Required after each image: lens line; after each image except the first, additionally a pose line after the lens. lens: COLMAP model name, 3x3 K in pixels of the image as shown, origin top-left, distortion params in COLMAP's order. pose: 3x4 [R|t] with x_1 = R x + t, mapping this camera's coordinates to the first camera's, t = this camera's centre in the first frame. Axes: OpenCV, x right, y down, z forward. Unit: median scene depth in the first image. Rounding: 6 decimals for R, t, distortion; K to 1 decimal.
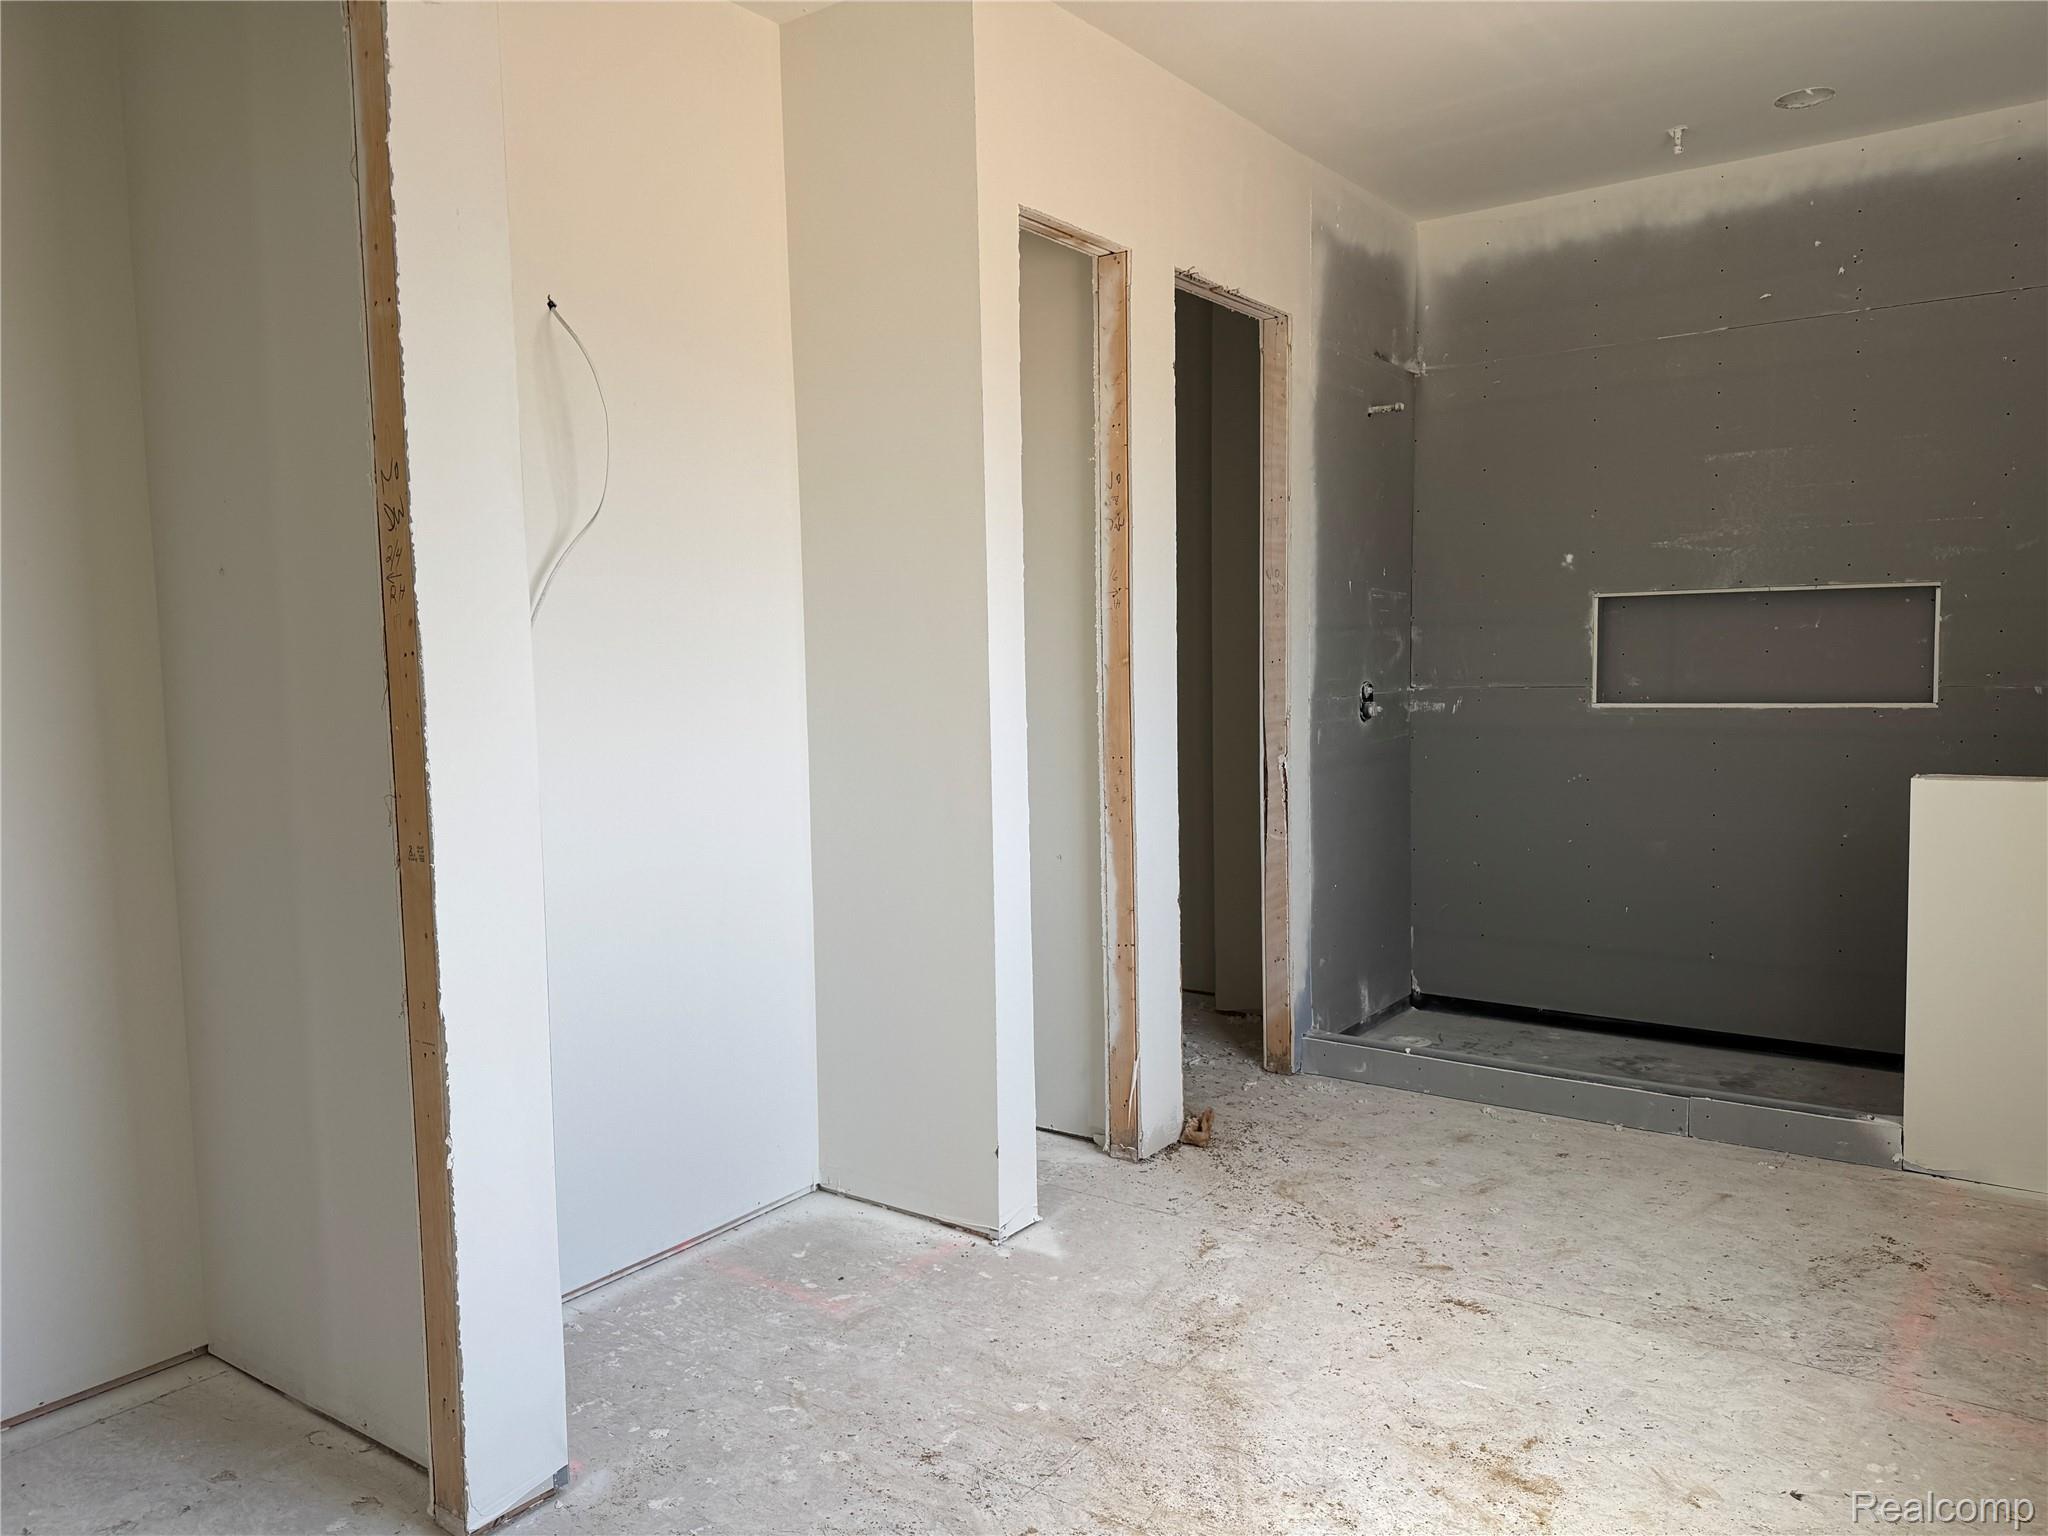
lens RADIAL K [[1484.8, 0, 1017.7], [0, 1484.8, 762.7], [0, 0, 1]] dist [0.170739, -0.201655]
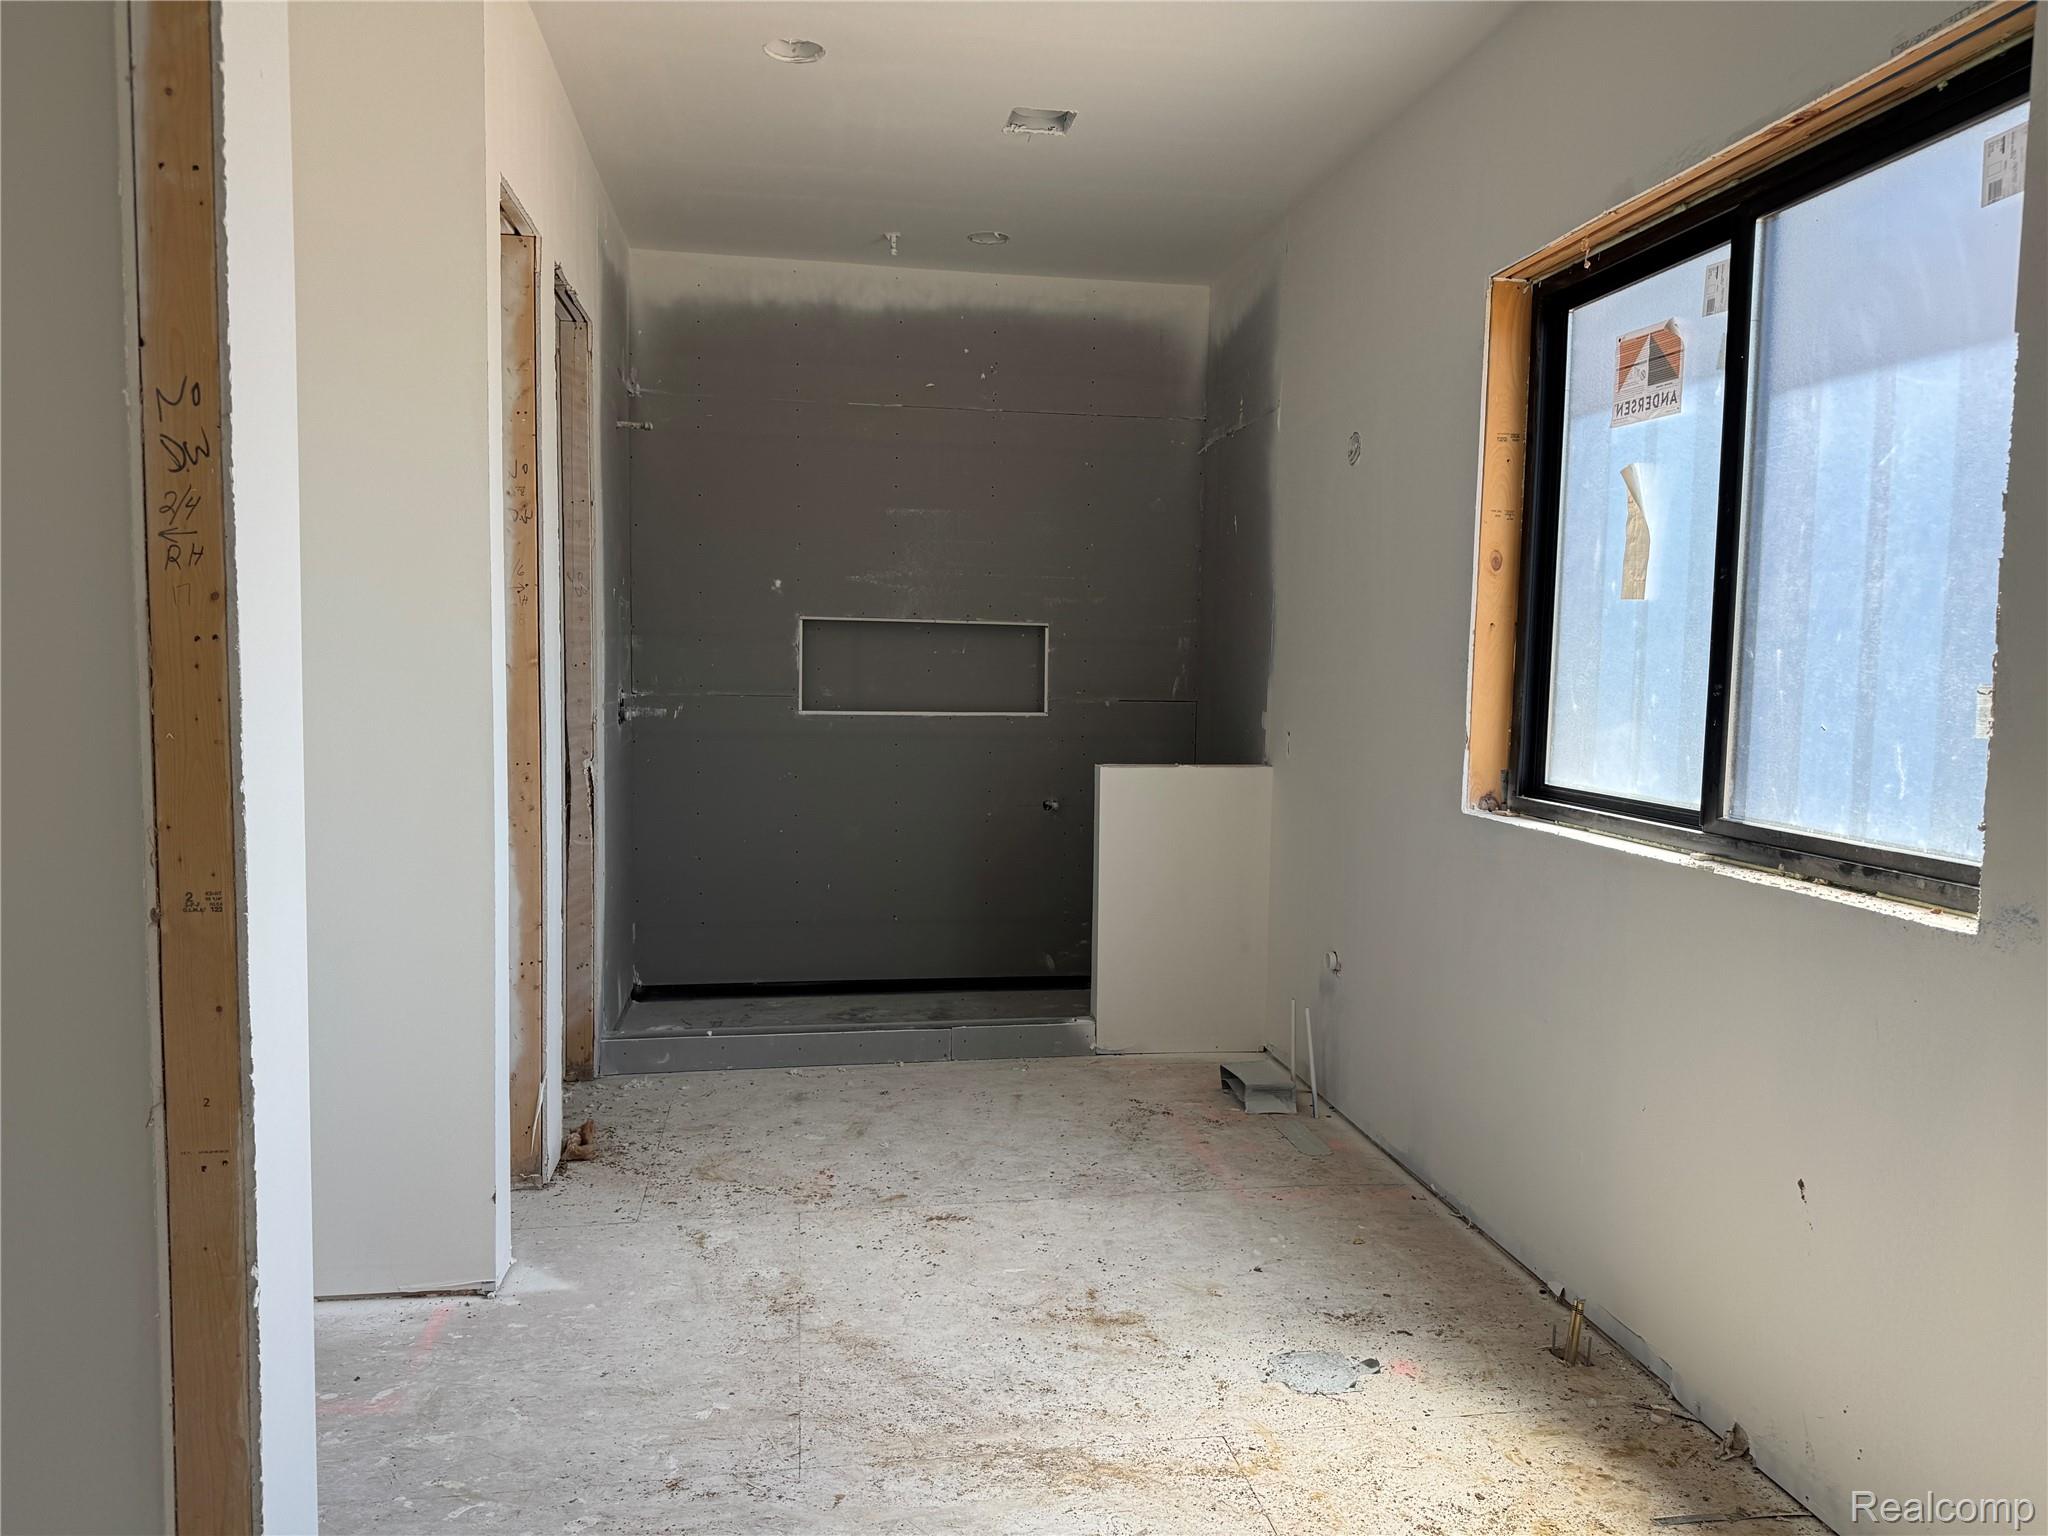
lens RADIAL K [[1484.8, 0, 1017.7], [0, 1484.8, 762.7], [0, 0, 1]] dist [0.170739, -0.201655]
pose [[0.709300, -0.019267, 0.704644, -0.399864], [0.022099, 0.999743, 0.005091, -0.002172], [-0.704560, 0.011961, 0.709543, 0.104416]]
